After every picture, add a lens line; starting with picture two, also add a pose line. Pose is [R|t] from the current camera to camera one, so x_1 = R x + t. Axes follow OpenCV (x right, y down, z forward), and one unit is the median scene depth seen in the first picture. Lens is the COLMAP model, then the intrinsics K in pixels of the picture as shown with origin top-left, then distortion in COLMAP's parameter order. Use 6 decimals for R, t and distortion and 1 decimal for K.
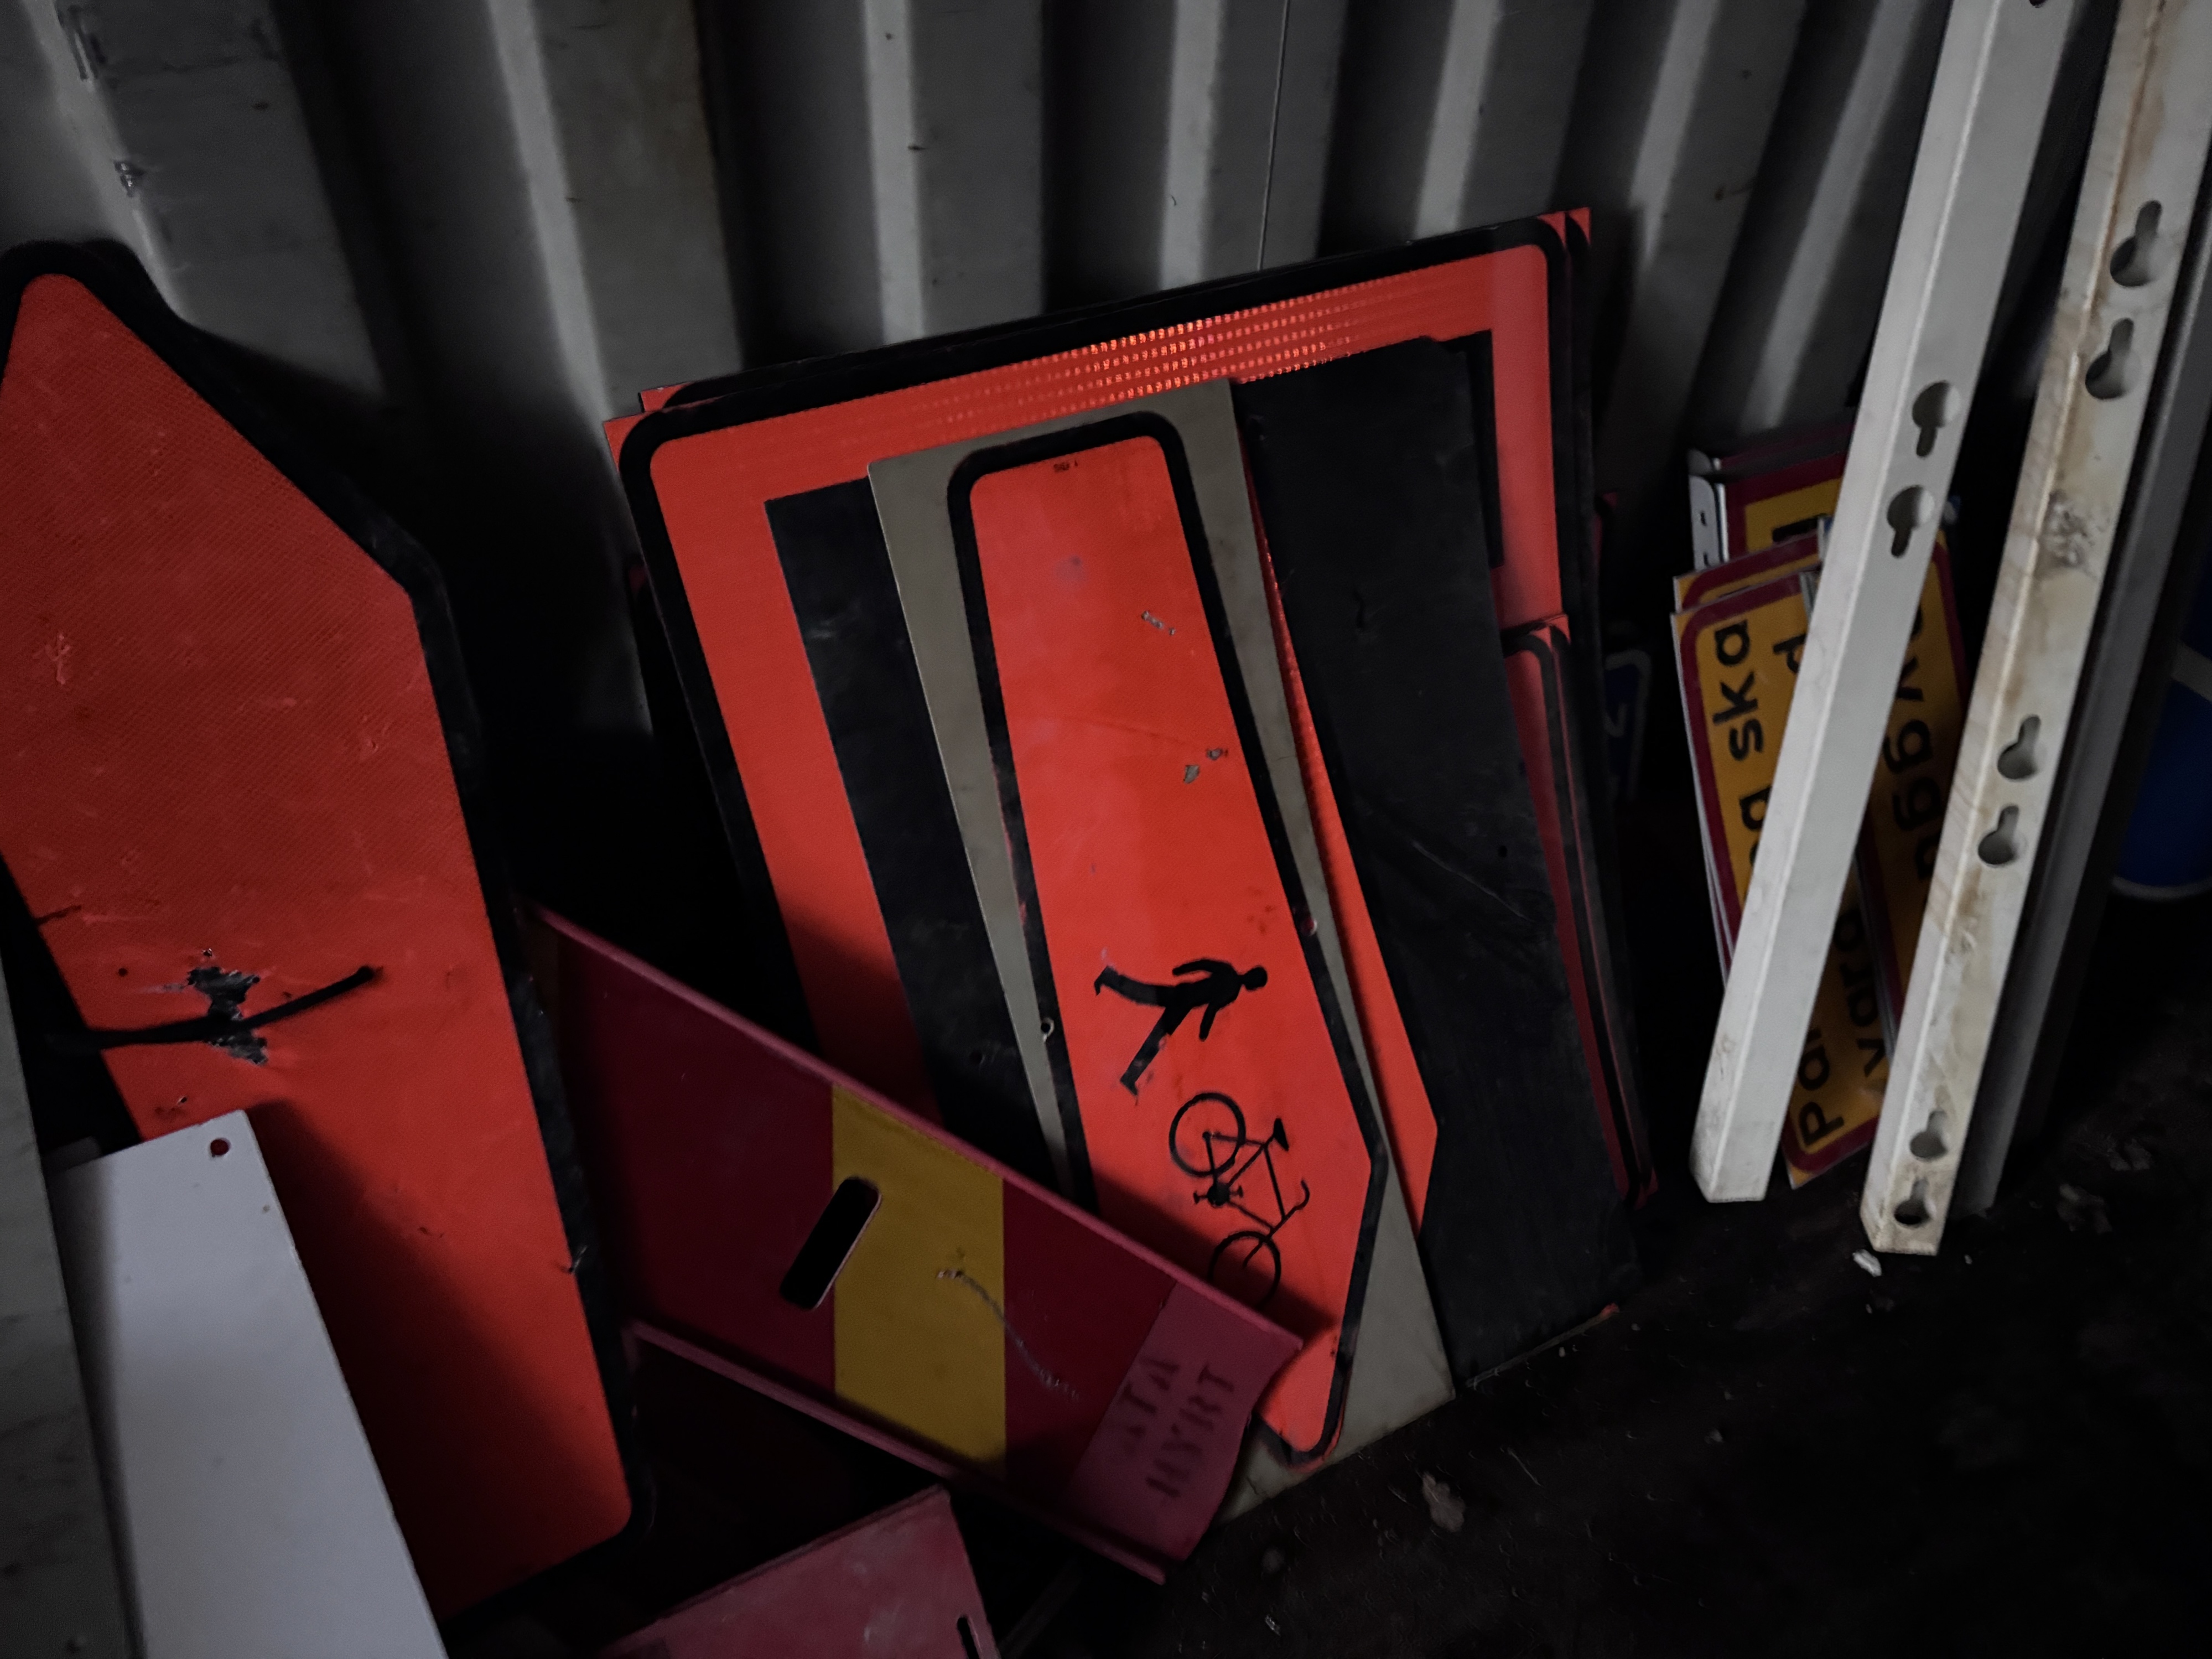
lens RADIAL K [[1611.0, 0, 1106.0], [0, 1611.0, 829.5], [0, 0, 1]] dist [0.005880, -0.040928]
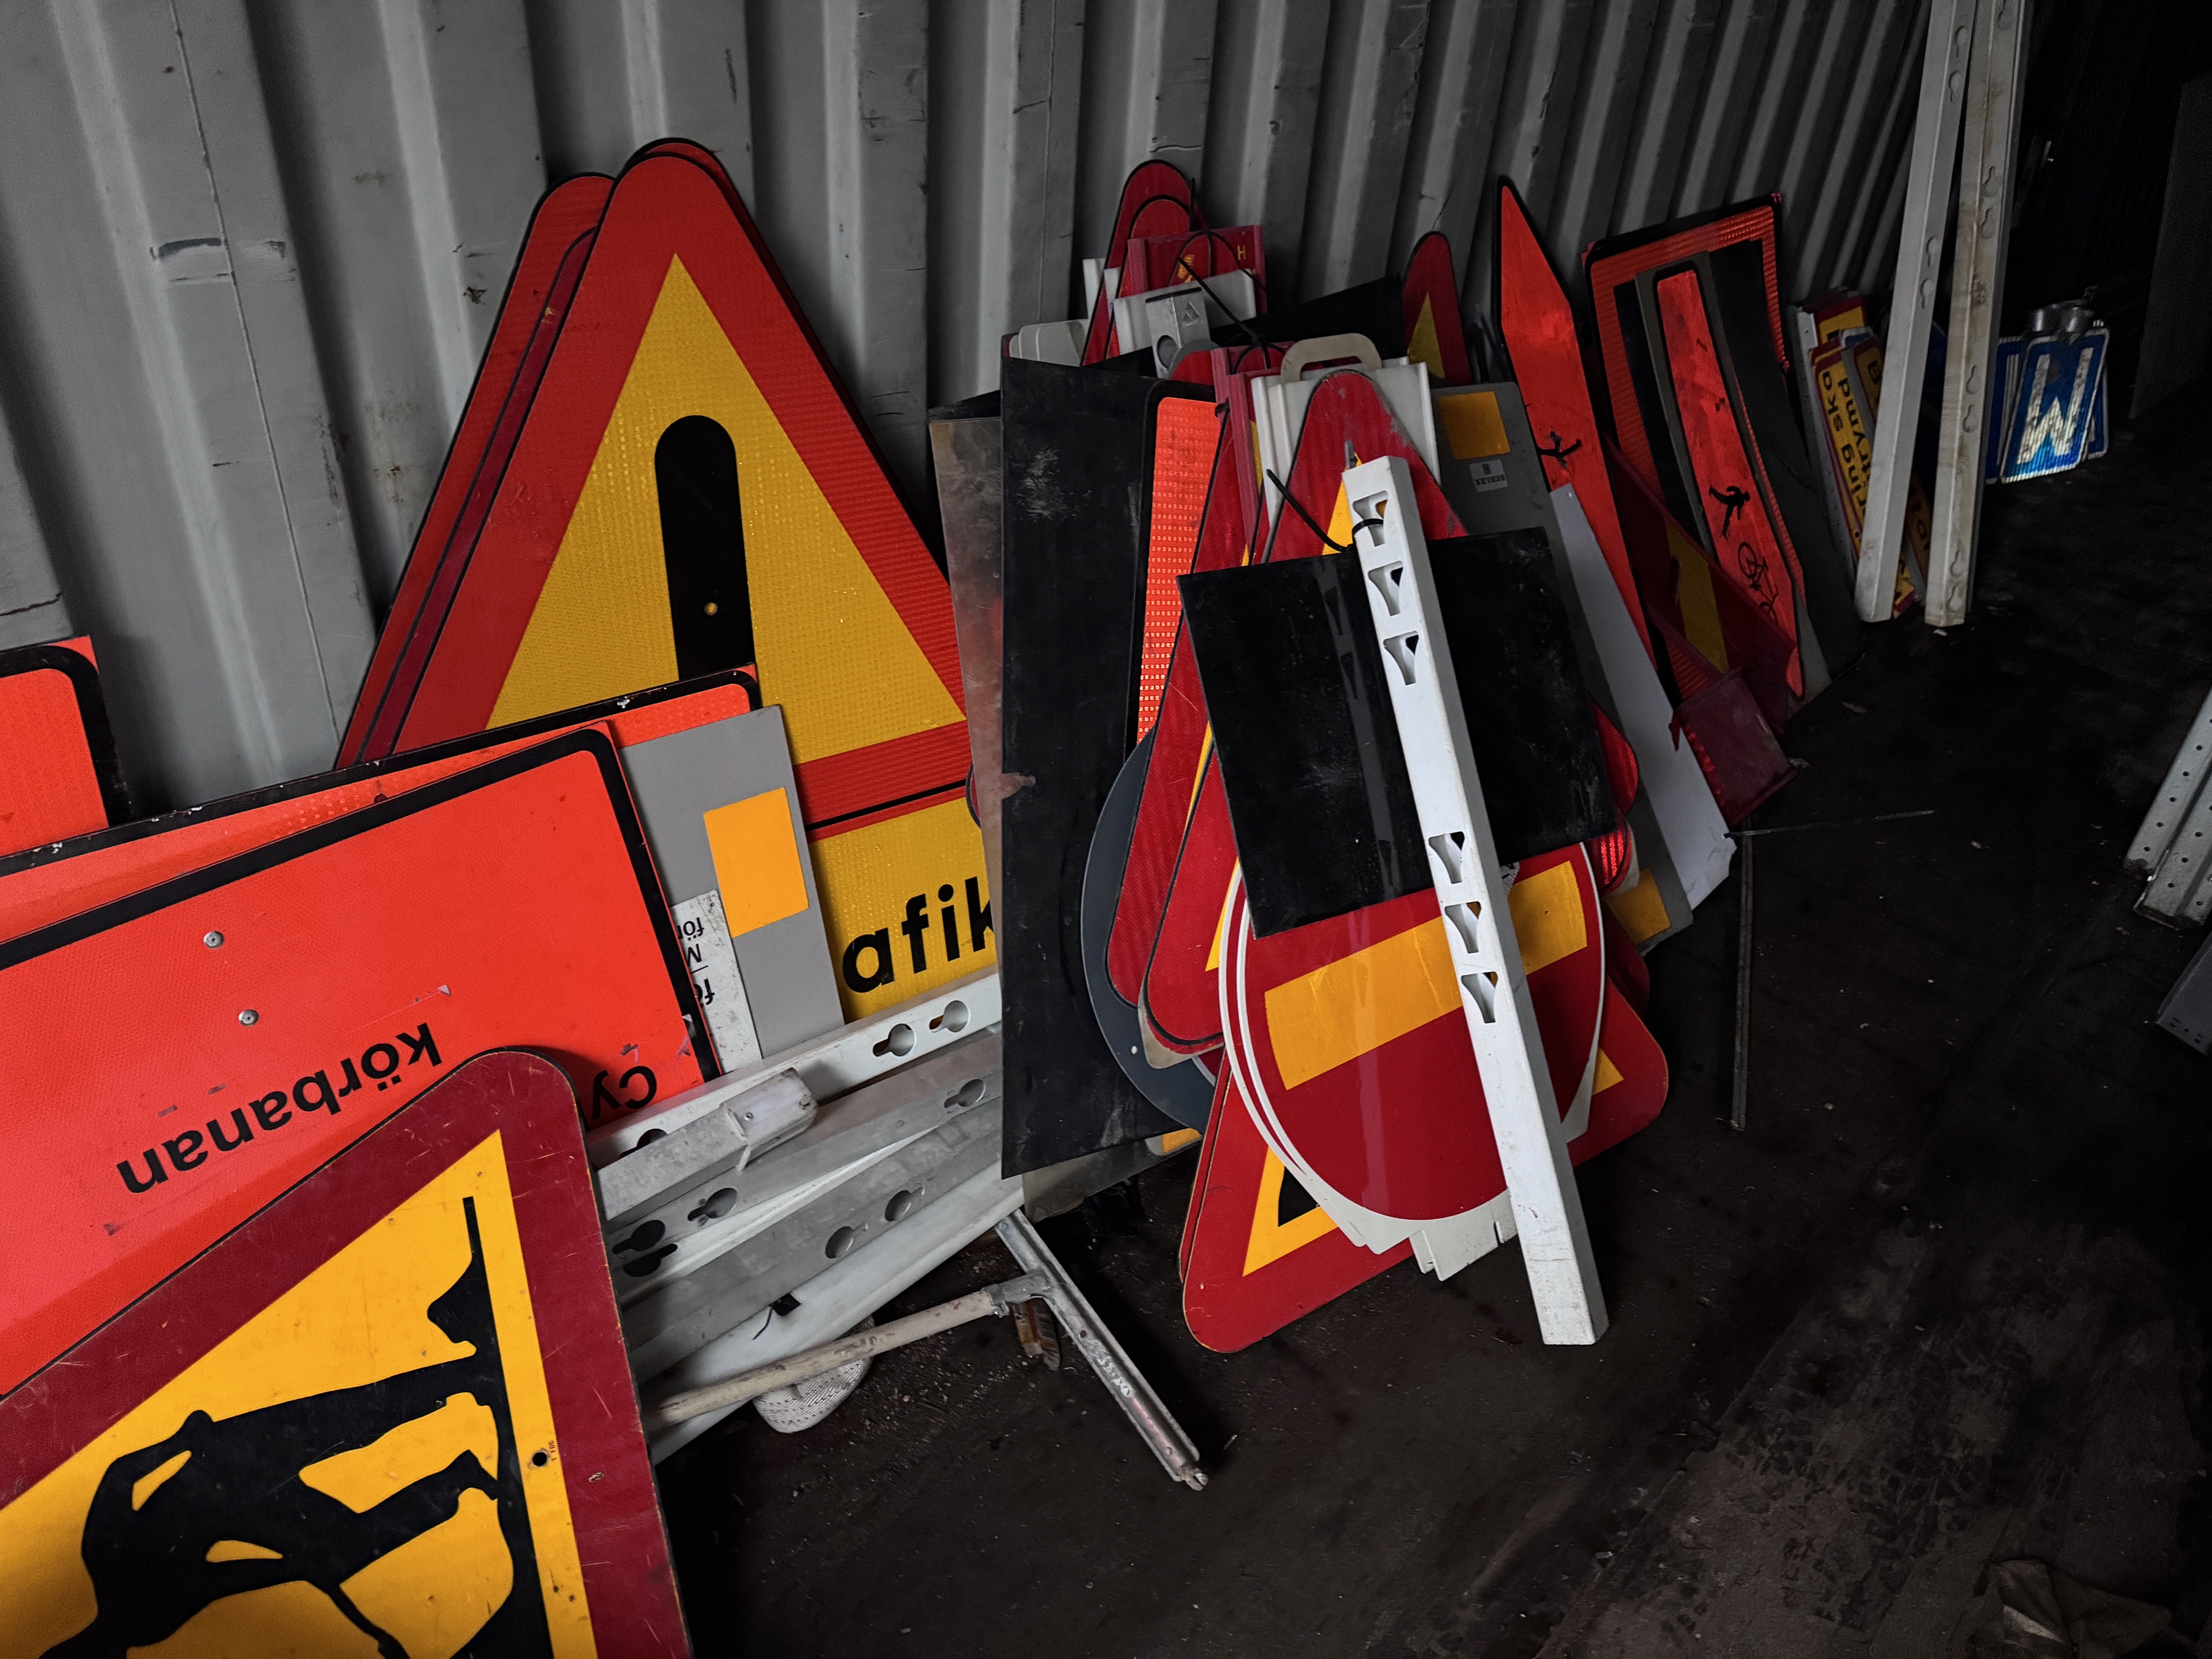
lens RADIAL K [[1611.0, 0, 1106.0], [0, 1611.0, 829.5], [0, 0, 1]] dist [0.005880, -0.040928]
pose [[0.938516, -0.154626, 0.308672, -1.652138], [0.196913, 0.974149, -0.110724, 0.666695], [-0.283571, 0.164697, 0.944702, -0.927575]]
